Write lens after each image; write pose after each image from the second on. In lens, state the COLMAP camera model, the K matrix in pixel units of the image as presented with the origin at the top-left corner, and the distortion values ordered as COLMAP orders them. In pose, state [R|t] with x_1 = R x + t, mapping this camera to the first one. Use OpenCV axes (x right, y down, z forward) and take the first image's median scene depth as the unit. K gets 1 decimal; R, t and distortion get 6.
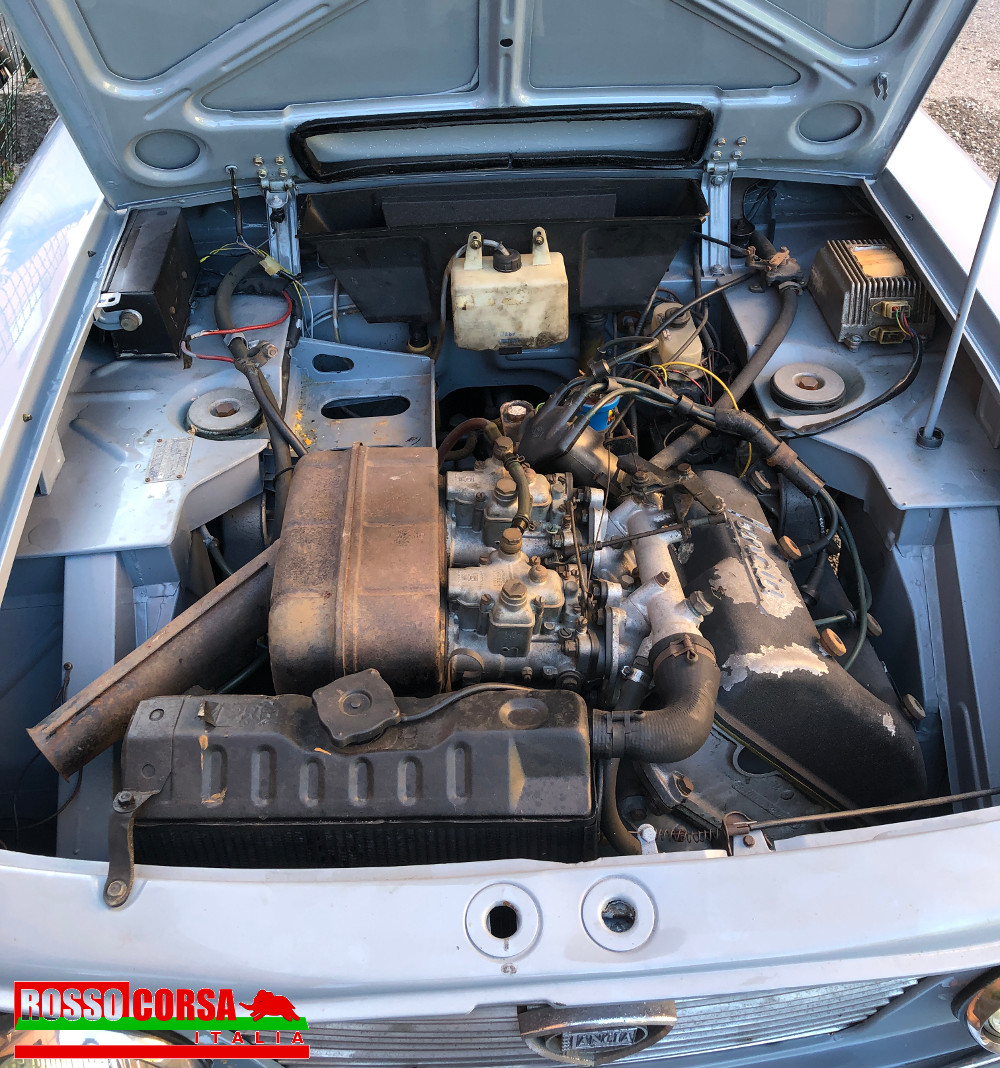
lens RADIAL K [[1096.1, 0, 517.0], [0, 1096.1, 478.6], [0, 0, 1]] dist [-0.009124, 0.000000]
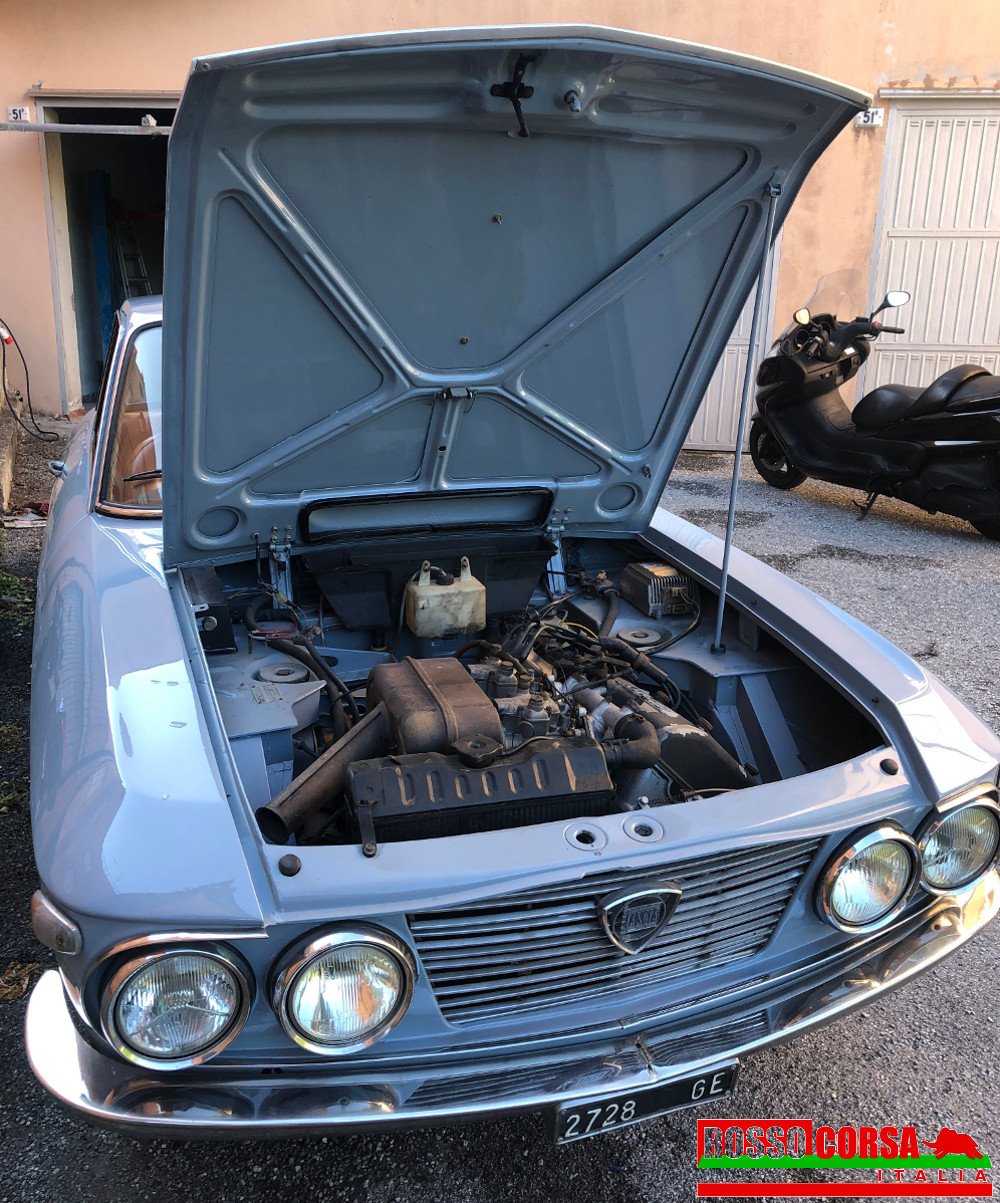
lens RADIAL K [[1070.9, 0, 498.5], [0, 1070.9, 606.4], [0, 0, 1]] dist [0.015324, 0.004515]
pose [[0.962930, -0.055434, 0.263996, -0.348502], [0.140835, 0.937999, -0.316738, 0.341160], [-0.230070, 0.342176, 0.911034, -0.415365]]
